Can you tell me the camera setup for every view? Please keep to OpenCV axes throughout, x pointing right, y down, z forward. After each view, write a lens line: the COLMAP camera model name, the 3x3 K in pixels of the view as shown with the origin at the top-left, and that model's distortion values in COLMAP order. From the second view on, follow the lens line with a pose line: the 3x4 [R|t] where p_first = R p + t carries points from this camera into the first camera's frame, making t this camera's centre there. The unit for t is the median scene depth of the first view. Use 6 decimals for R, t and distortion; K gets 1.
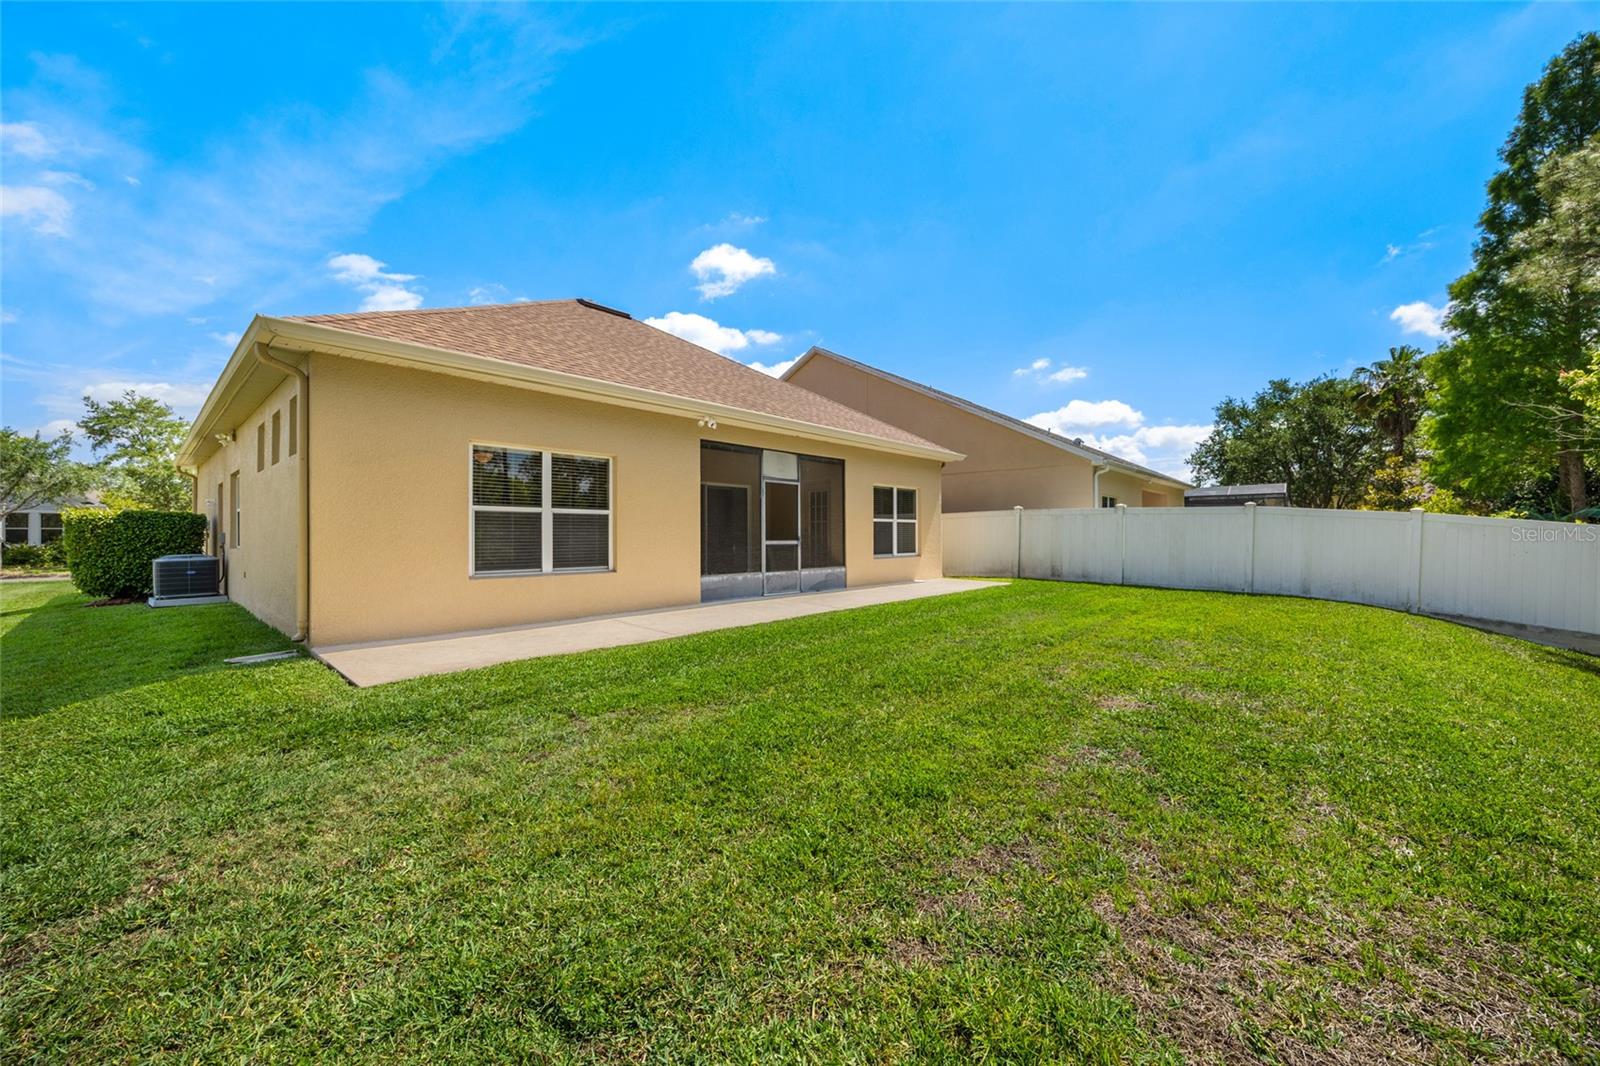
lens RADIAL K [[614.0, 0, 799.8], [0, 614.0, 536.7], [0, 0, 1]] dist [-0.000272, 0.000005]
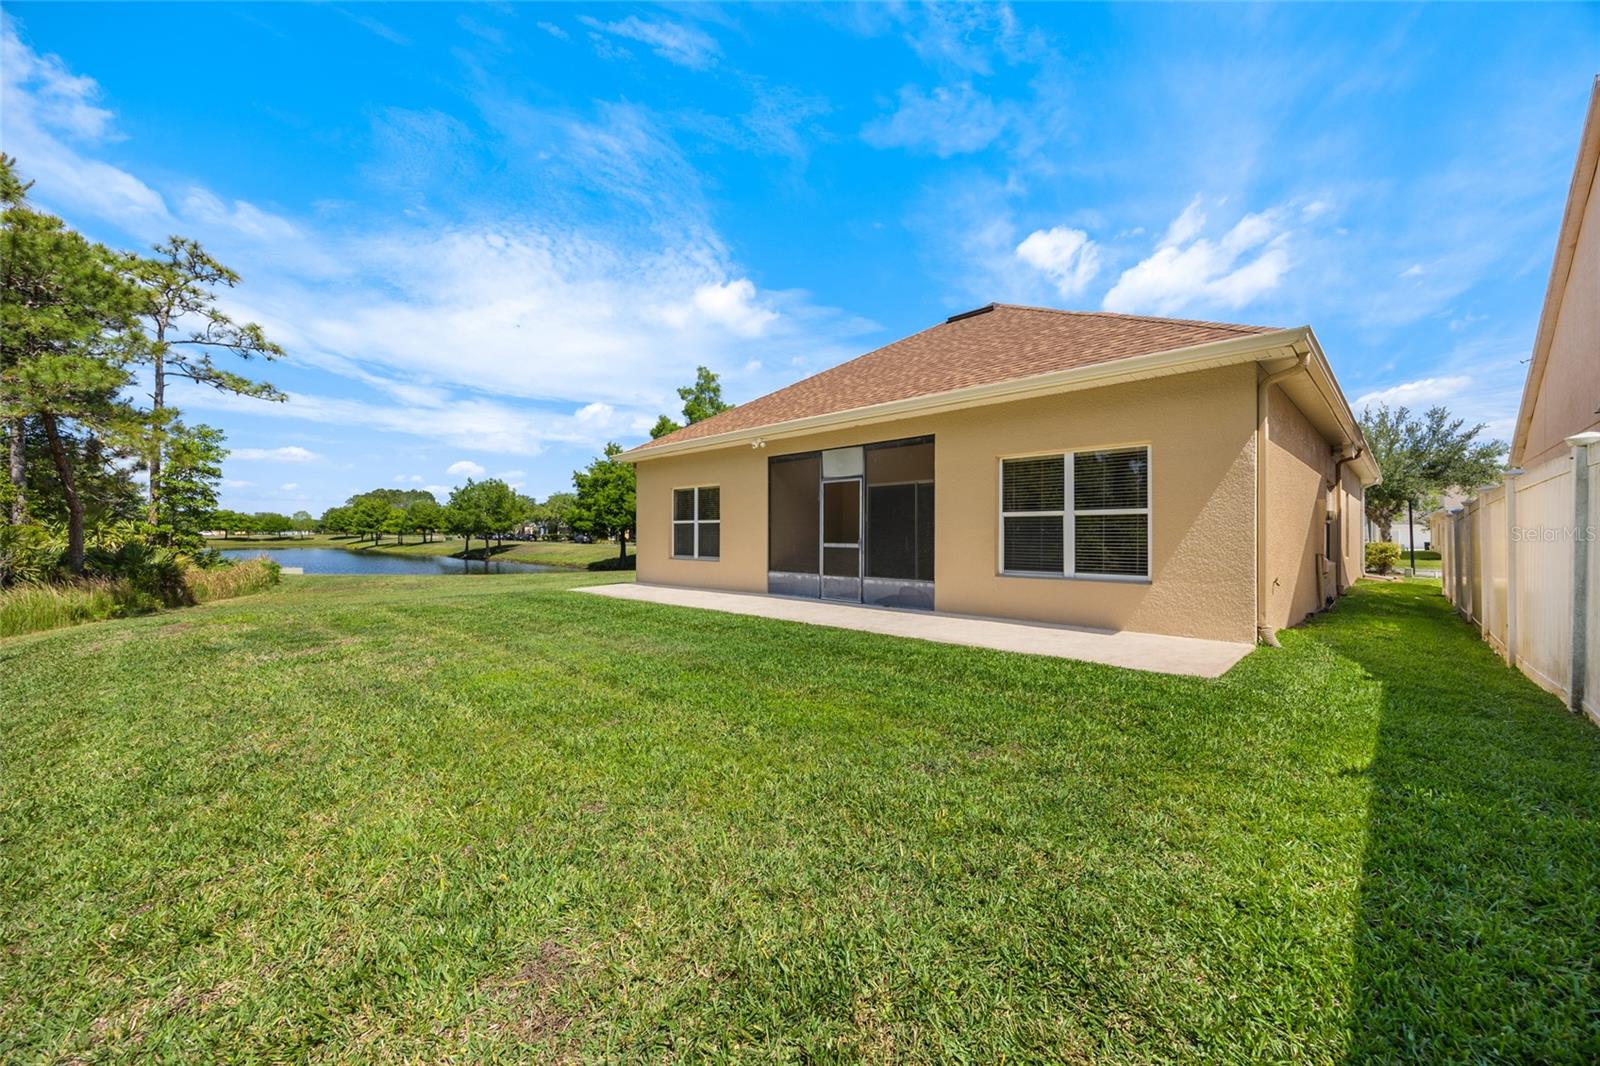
lens RADIAL K [[614.0, 0, 799.8], [0, 614.0, 536.7], [0, 0, 1]] dist [-0.000272, 0.000005]
pose [[-0.046842, -0.000564, -0.998902, 0.902980], [-0.007934, 0.999969, -0.000193, -0.002967], [0.998871, 0.007916, -0.046845, 0.979451]]
